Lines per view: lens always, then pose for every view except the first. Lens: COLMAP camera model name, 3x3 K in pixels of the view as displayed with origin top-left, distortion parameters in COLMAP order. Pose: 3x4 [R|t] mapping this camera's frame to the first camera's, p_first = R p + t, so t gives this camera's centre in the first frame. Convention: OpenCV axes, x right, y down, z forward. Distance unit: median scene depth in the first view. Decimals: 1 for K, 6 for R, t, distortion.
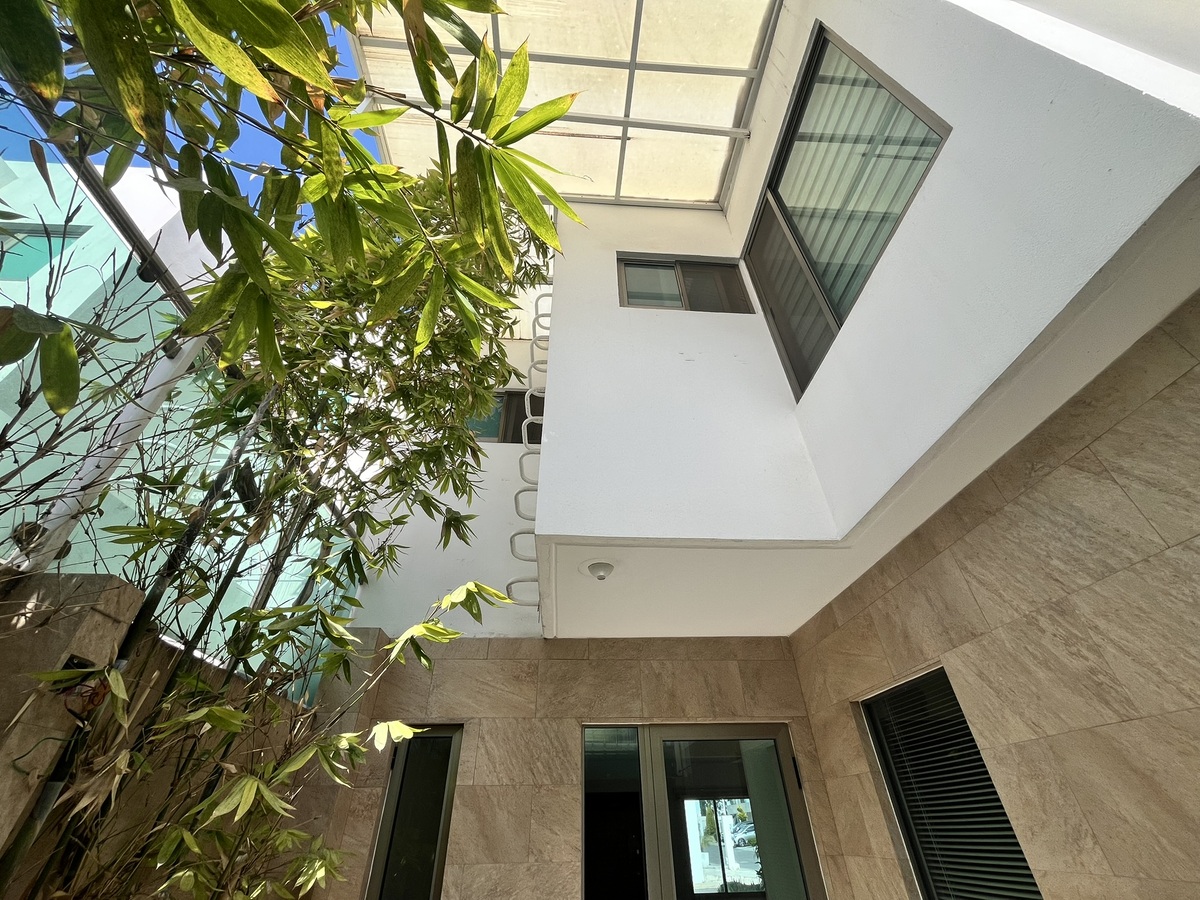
lens RADIAL K [[486.7, 0, 602.4], [0, 486.7, 450.0], [0, 0, 1]] dist [-0.003824, 0.000789]
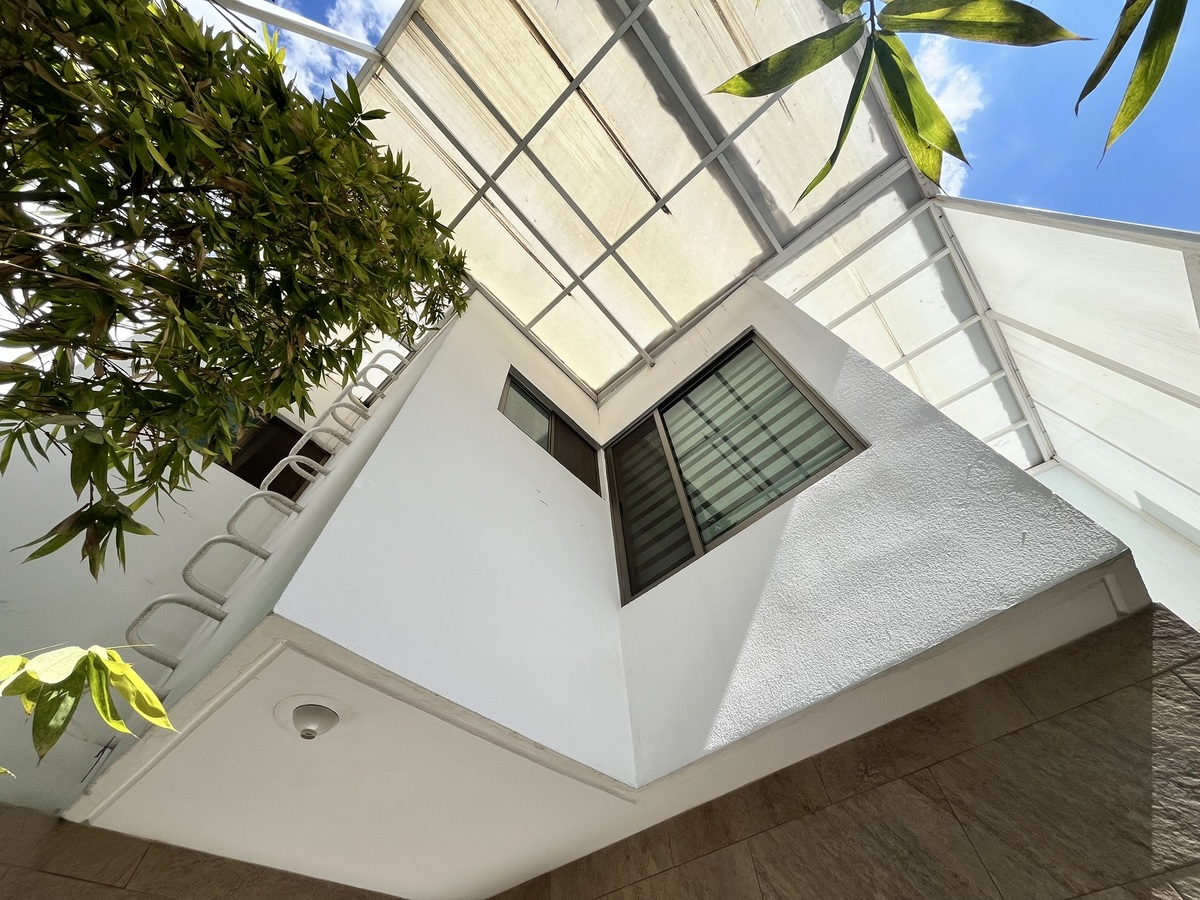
lens RADIAL K [[486.7, 0, 604.0], [0, 486.7, 451.7], [0, 0, 1]] dist [-0.003824, 0.000789]
pose [[0.730304, 0.566971, 0.381052, -0.176453], [-0.391248, 0.804411, -0.447044, 0.125864], [-0.559983, 0.177392, 0.809291, 0.308278]]
